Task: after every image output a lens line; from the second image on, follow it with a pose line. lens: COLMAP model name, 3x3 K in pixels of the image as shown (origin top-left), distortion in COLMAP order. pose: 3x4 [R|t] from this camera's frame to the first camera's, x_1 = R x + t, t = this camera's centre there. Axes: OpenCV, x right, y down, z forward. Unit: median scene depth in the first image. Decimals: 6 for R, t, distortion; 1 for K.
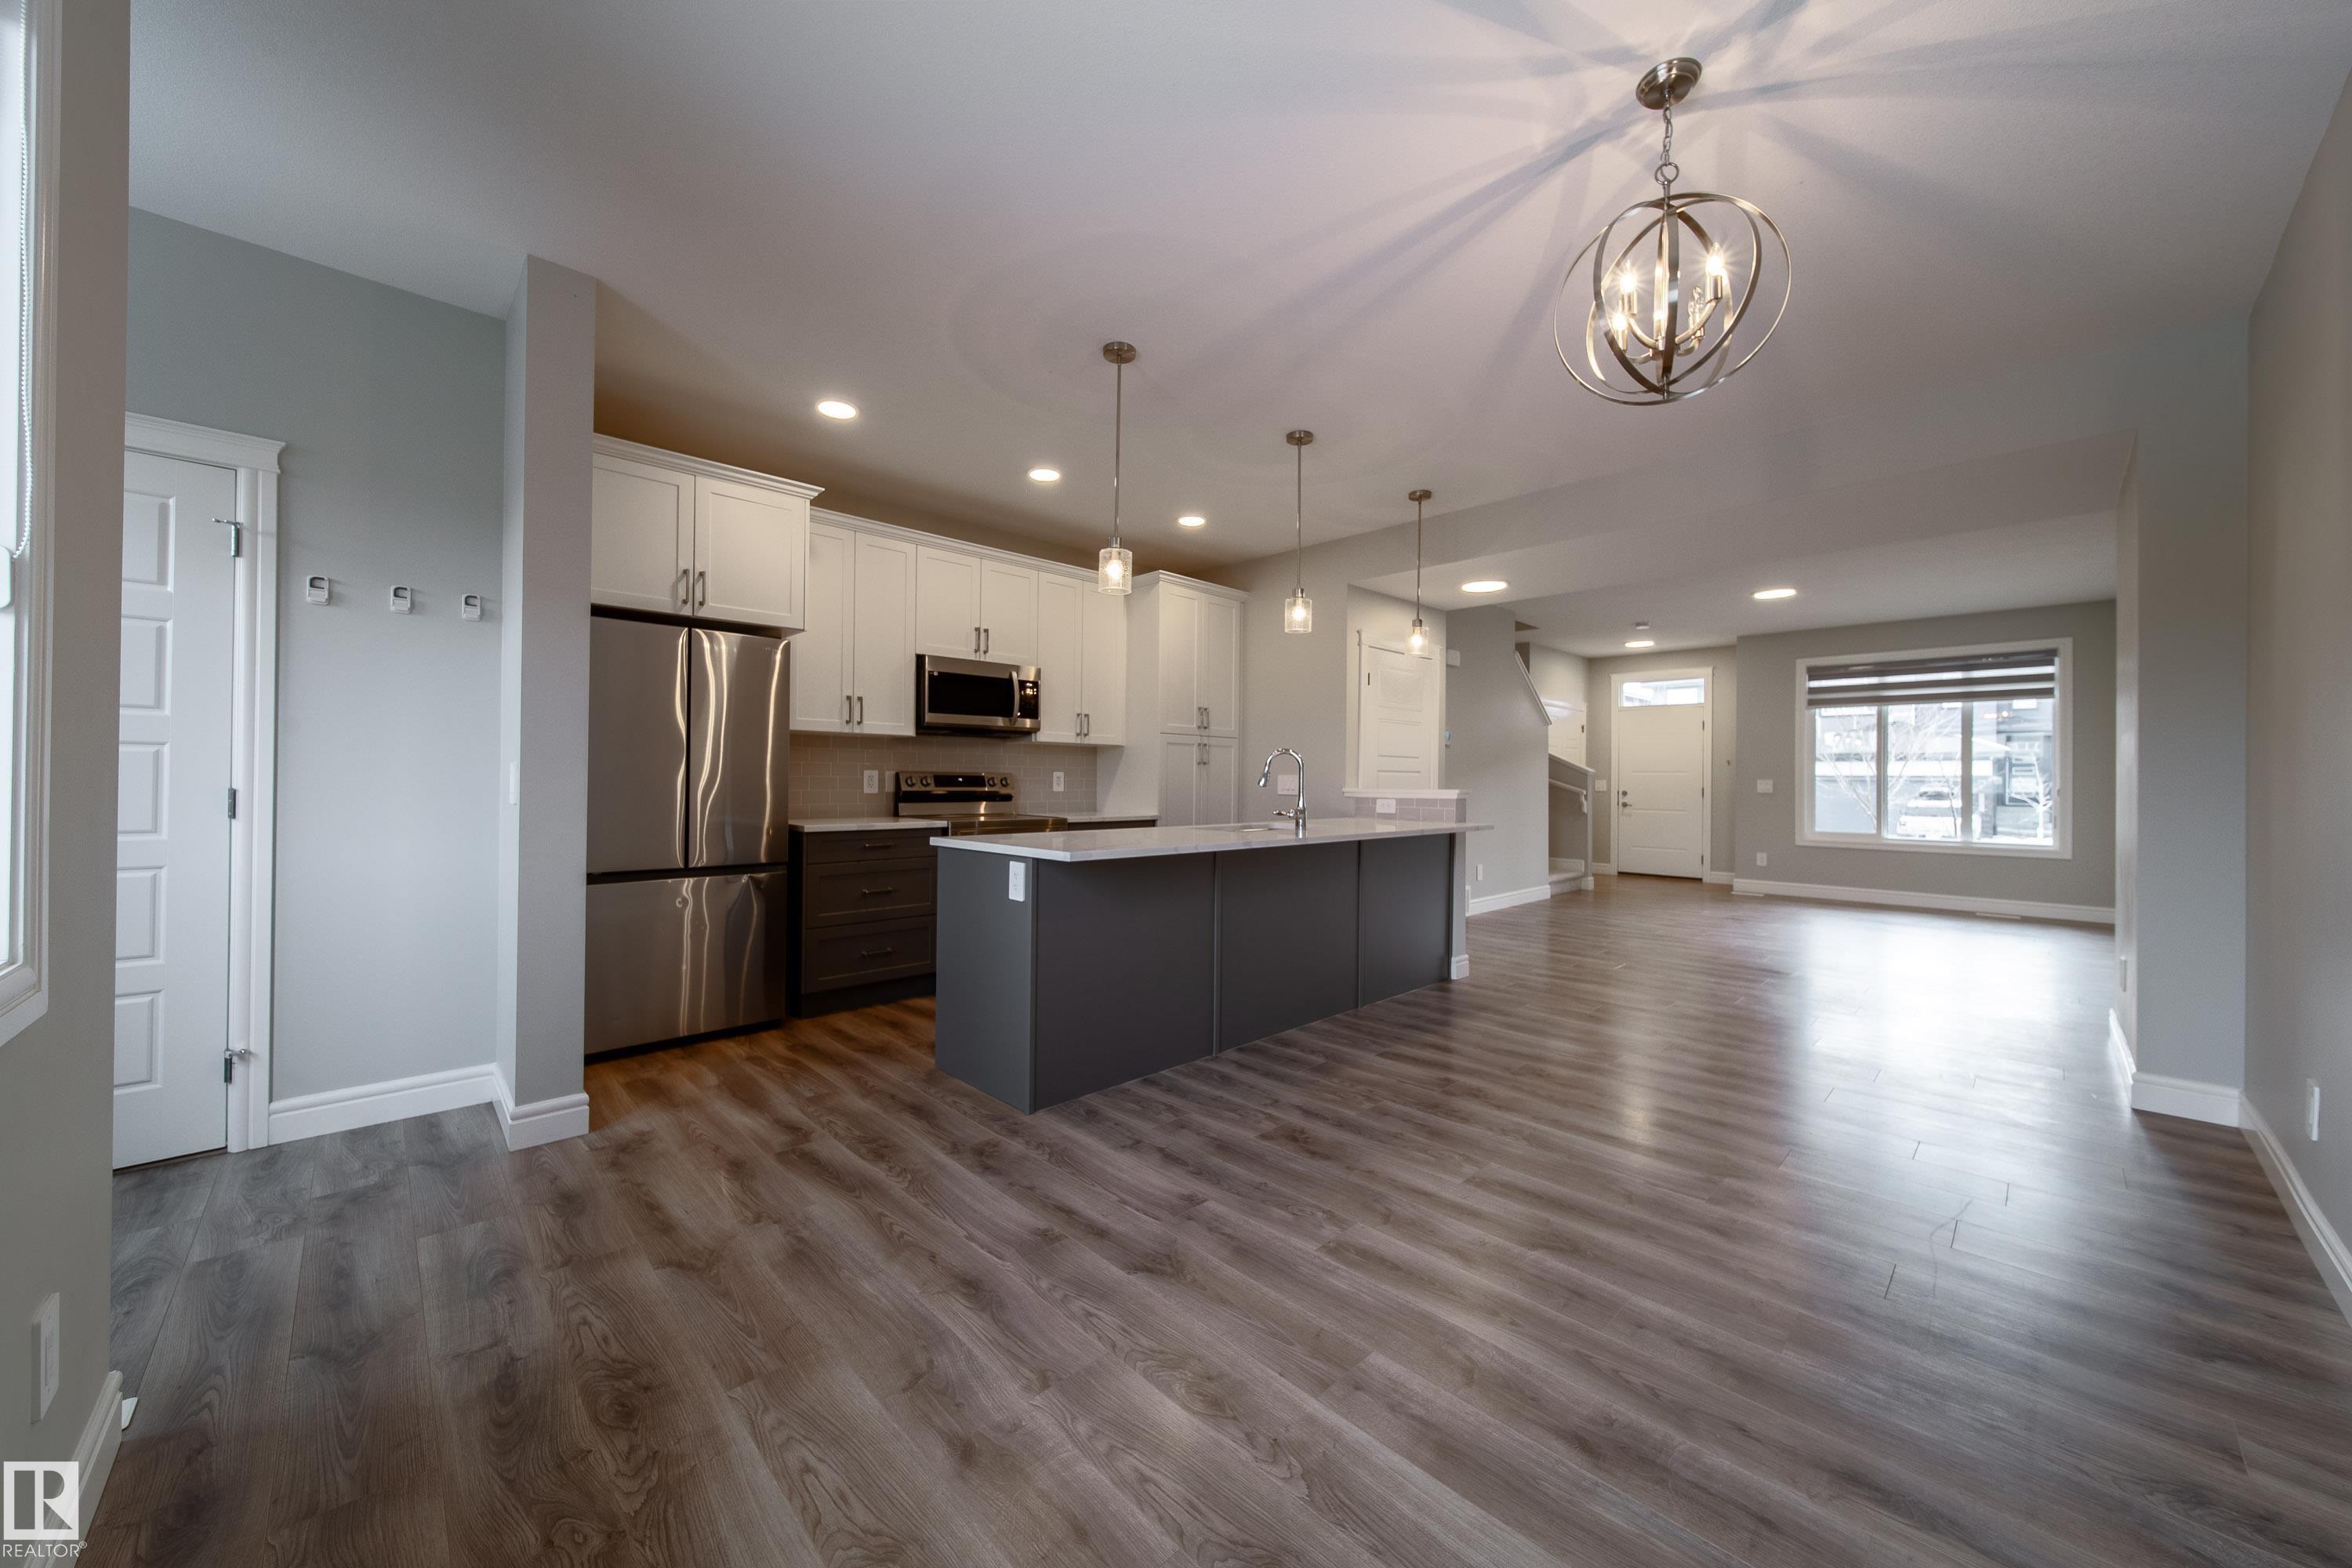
lens RADIAL K [[840.2, 0, 1180.5], [0, 840.2, 777.4], [0, 0, 1]] dist [0.001833, -0.000489]
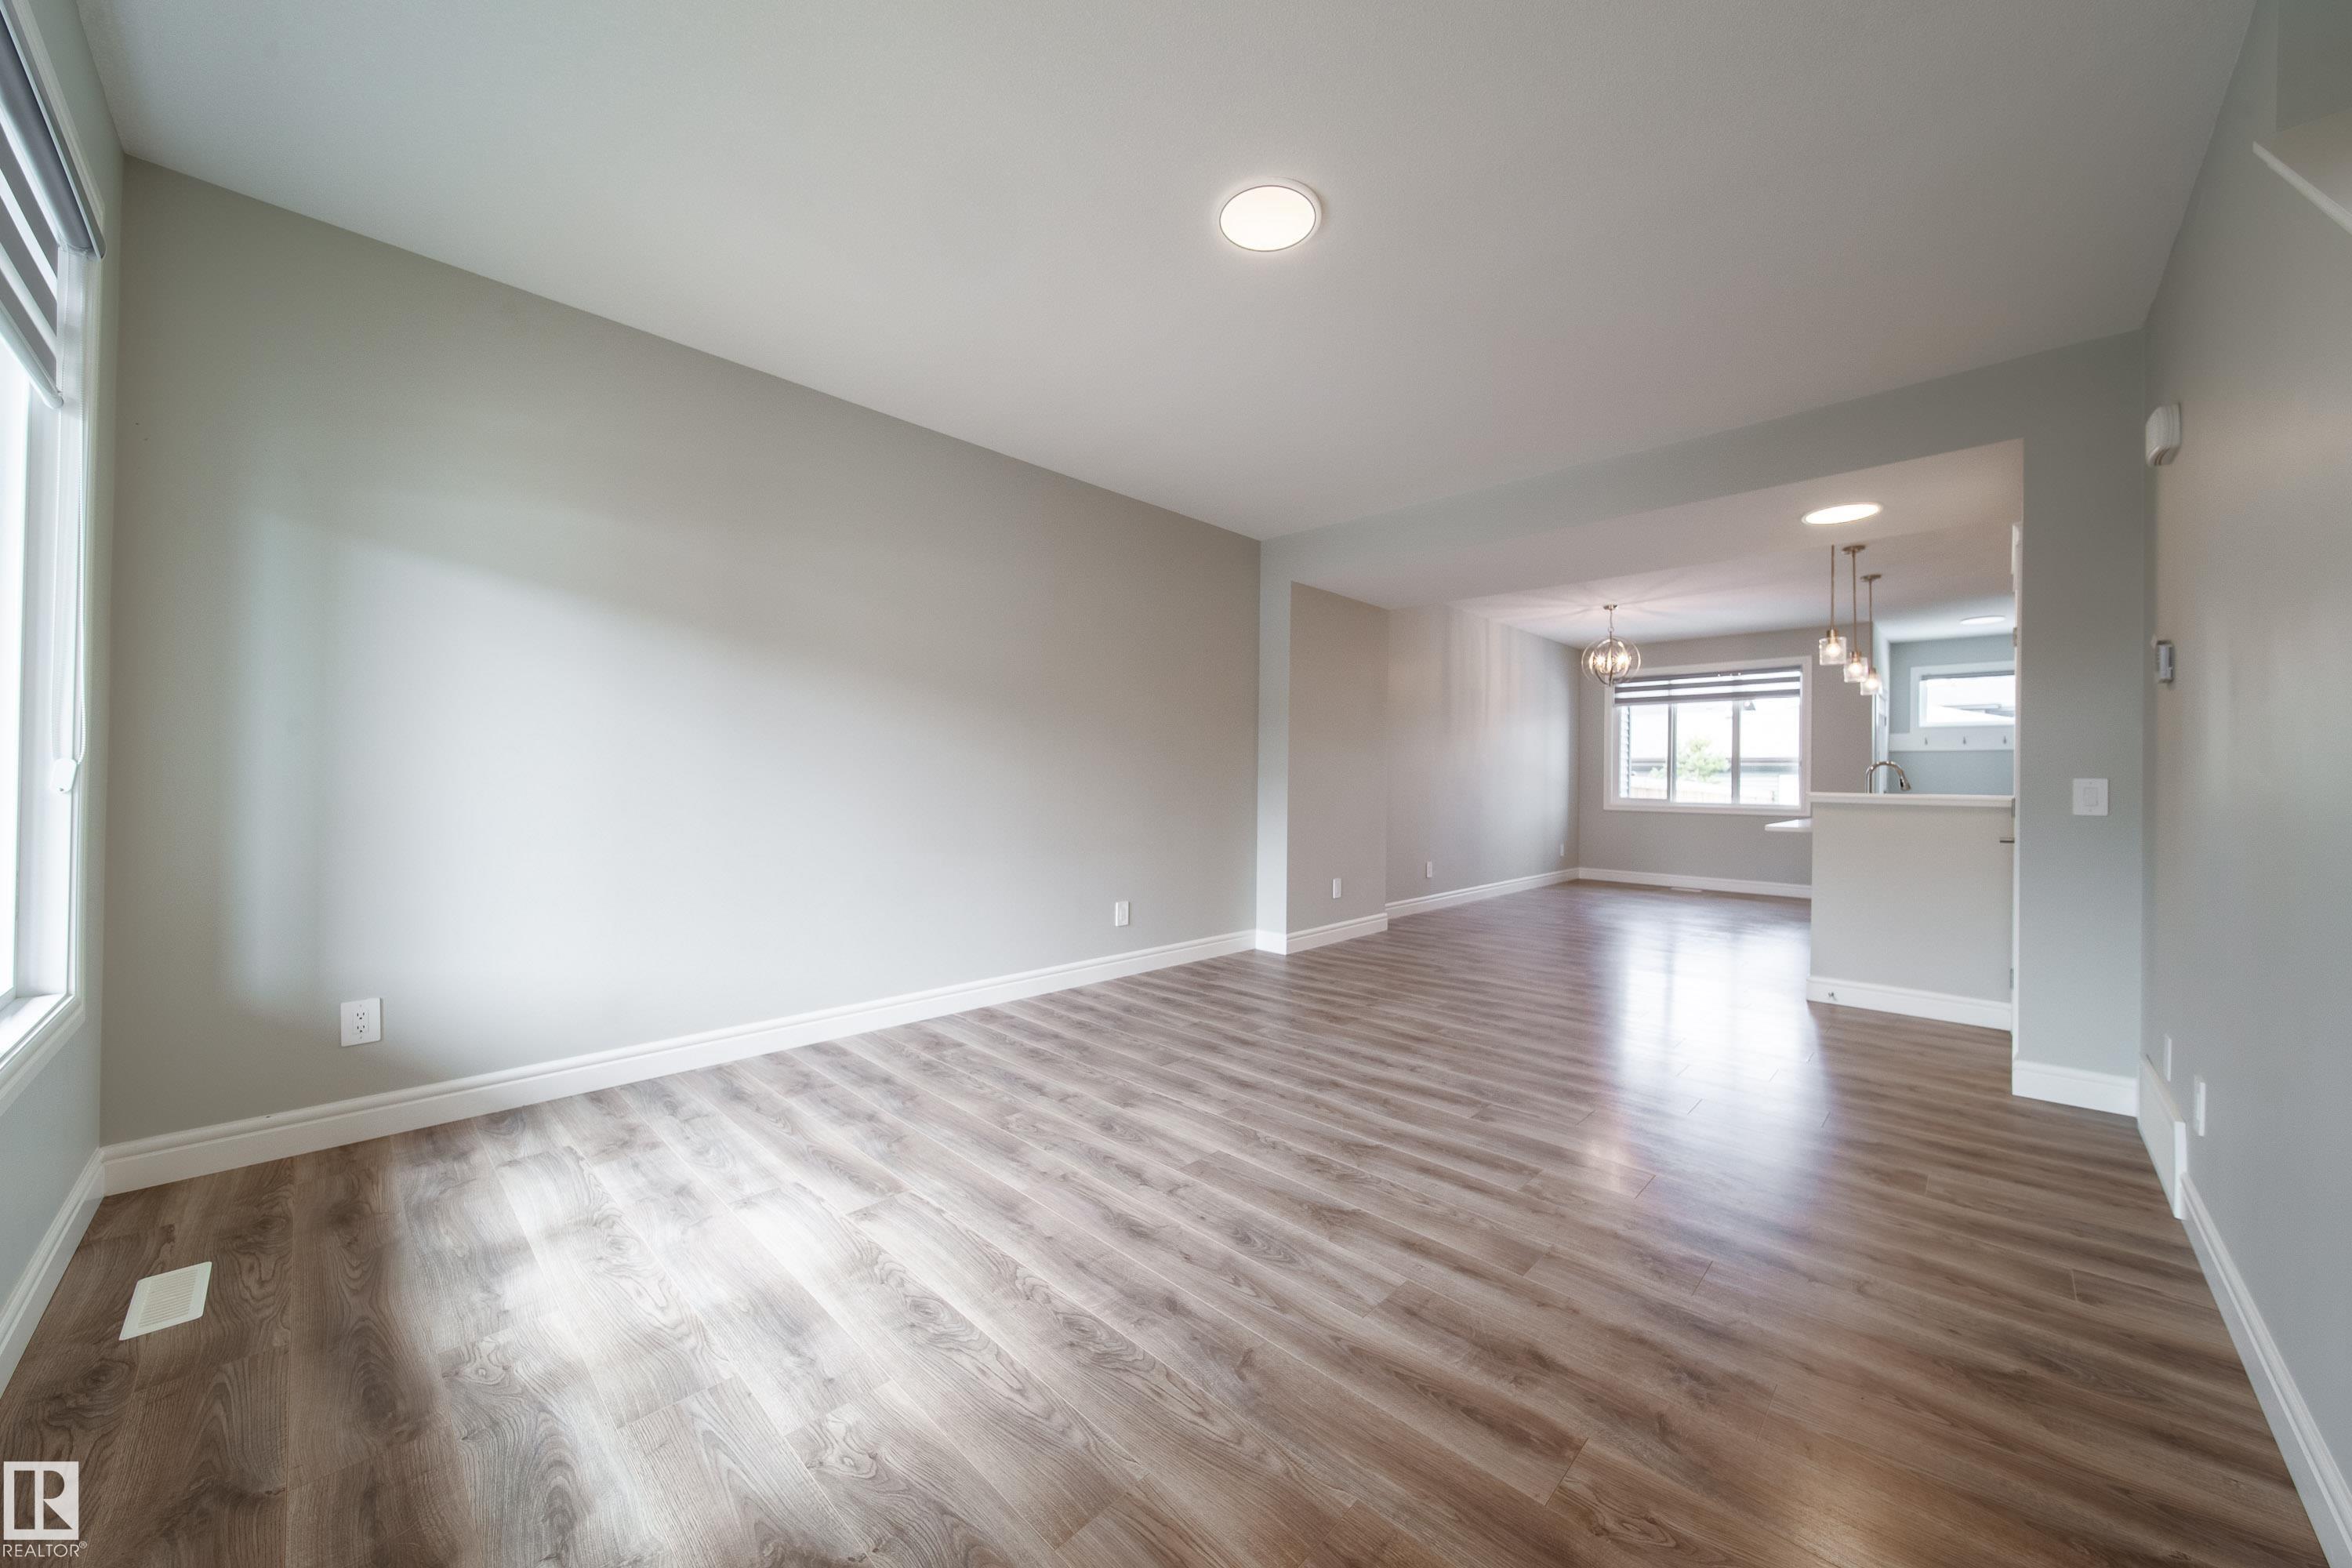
lens RADIAL K [[840.2, 0, 1180.5], [0, 840.2, 777.4], [0, 0, 1]] dist [0.001833, -0.000489]
pose [[-0.999227, -0.021465, -0.032944, 1.063640], [-0.021264, 0.999753, -0.006442, 0.019028], [0.033074, -0.005736, -0.999436, 1.909476]]
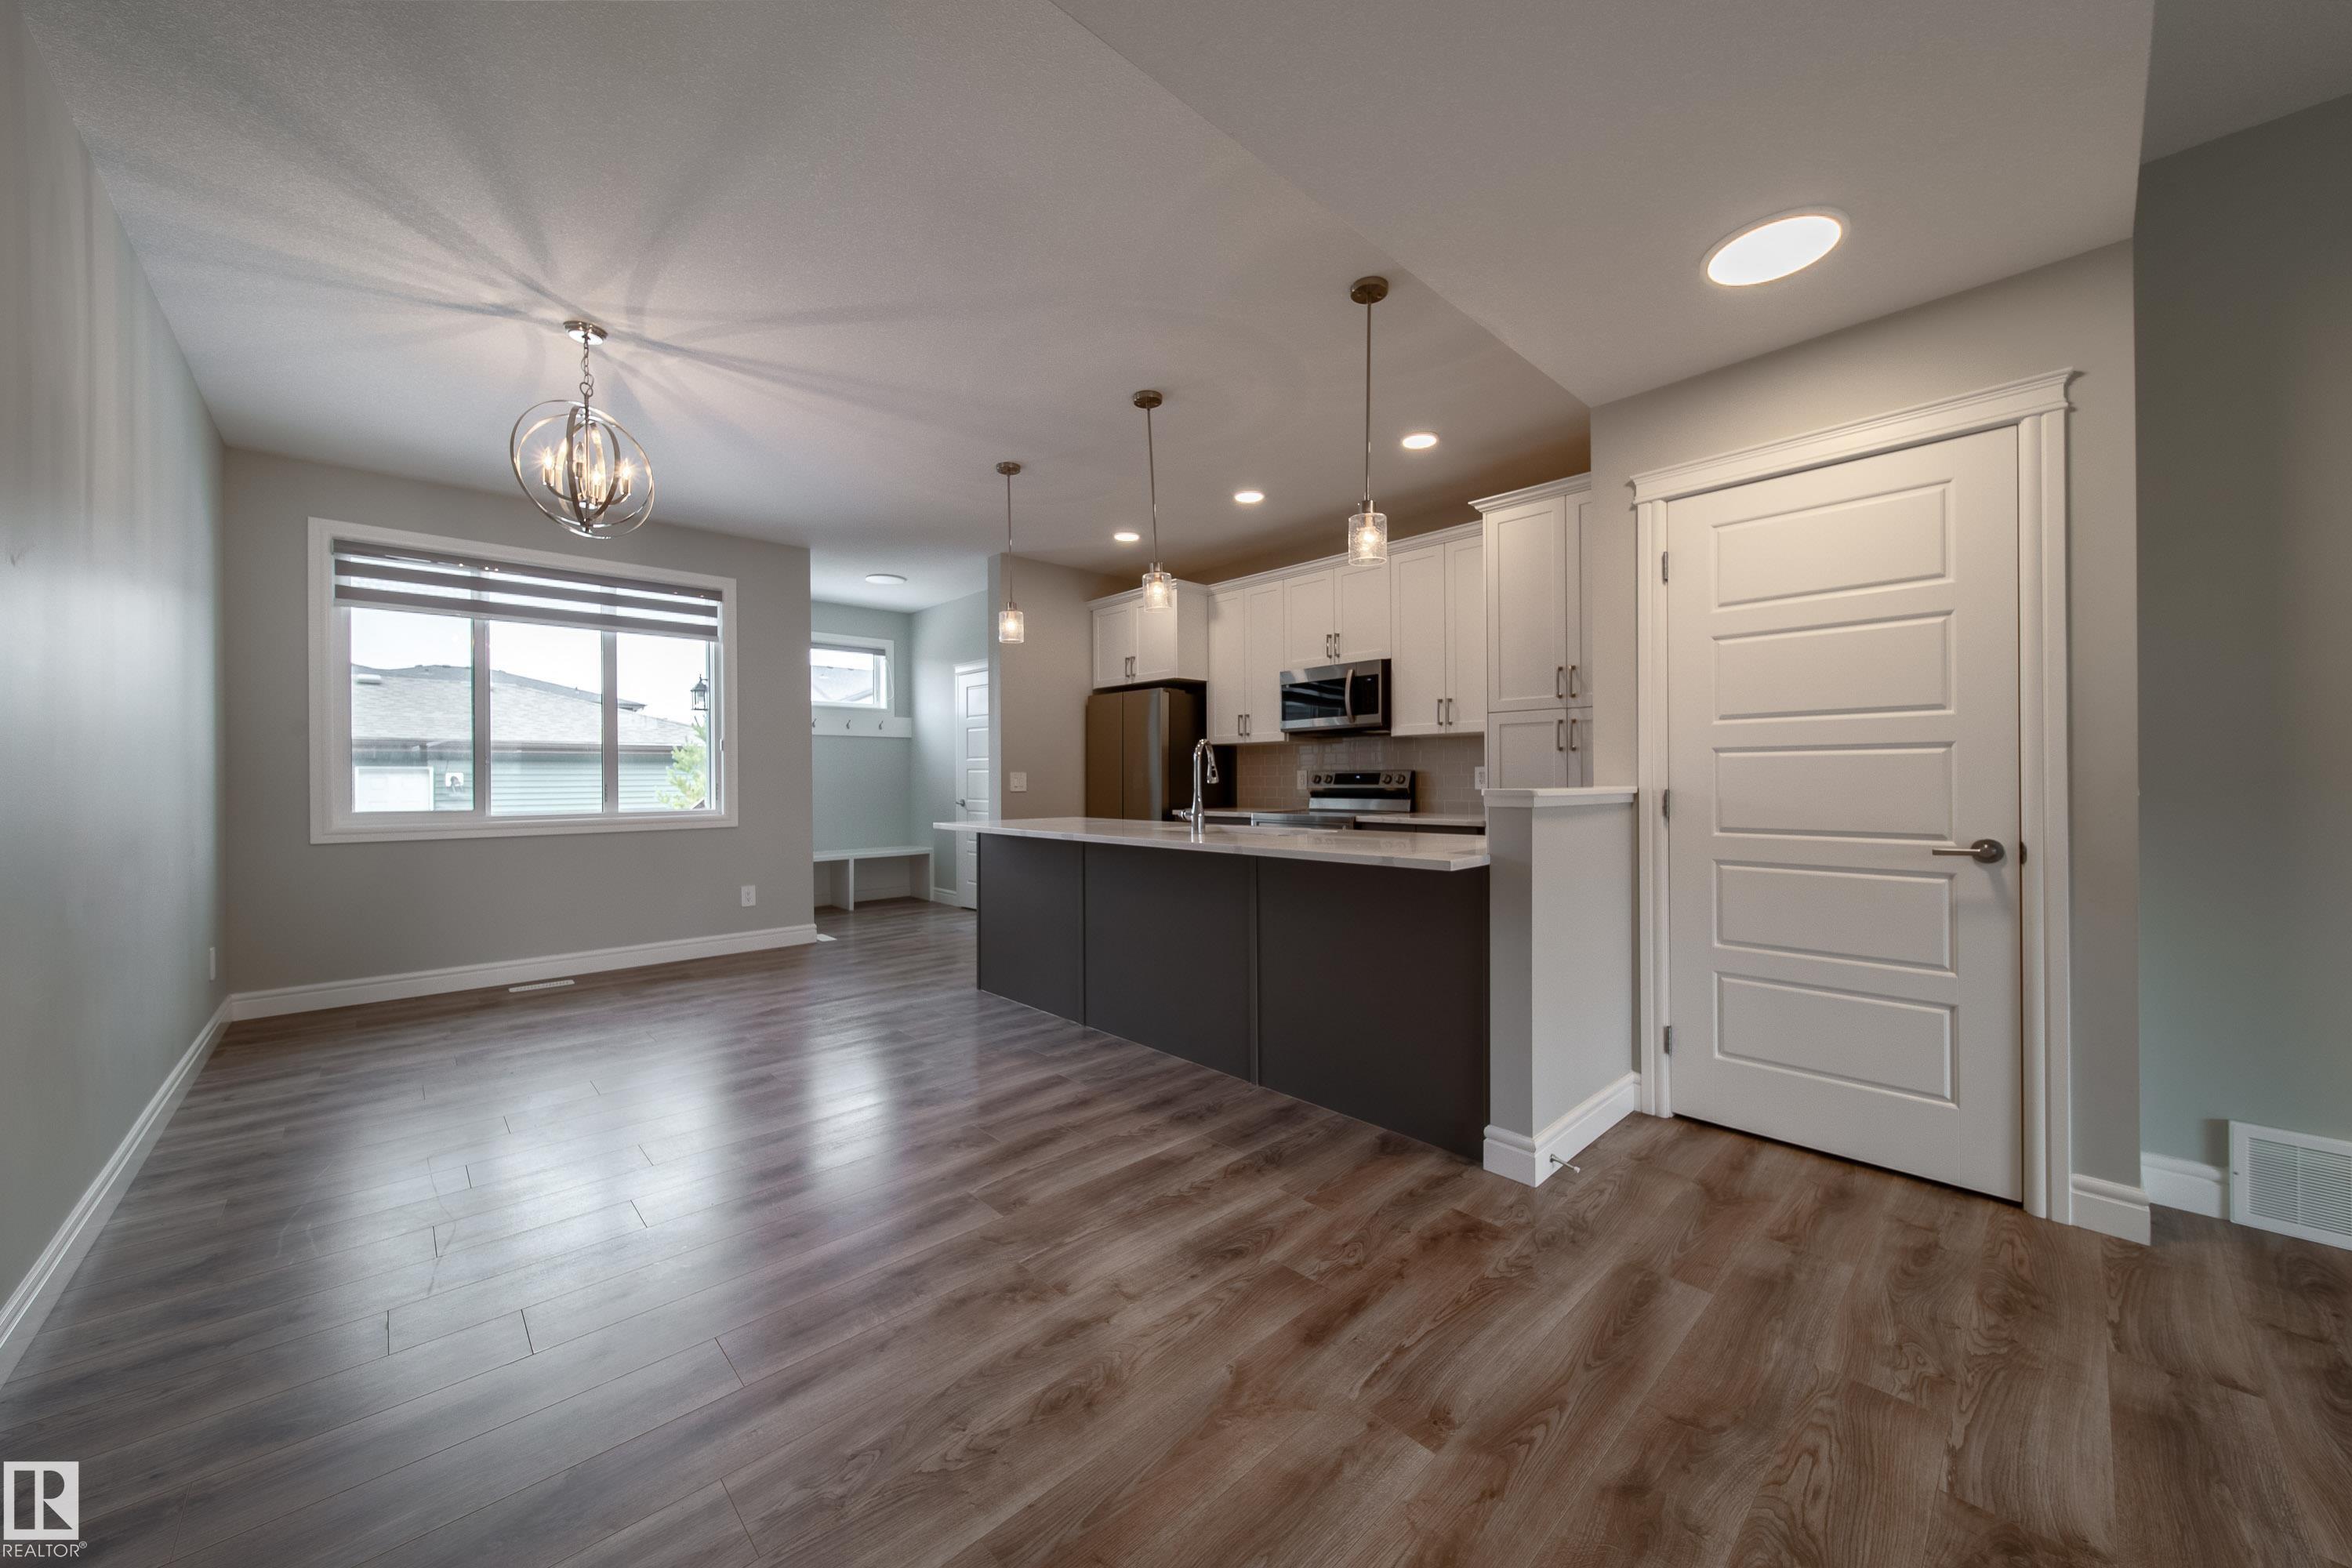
lens RADIAL K [[840.2, 0, 1180.5], [0, 840.2, 777.4], [0, 0, 1]] dist [0.001833, -0.000489]
pose [[-0.010557, -0.009146, -0.999902, 0.828827], [0.009547, 0.999912, -0.009247, 0.010870], [0.999899, -0.009643, -0.010469, 0.824735]]
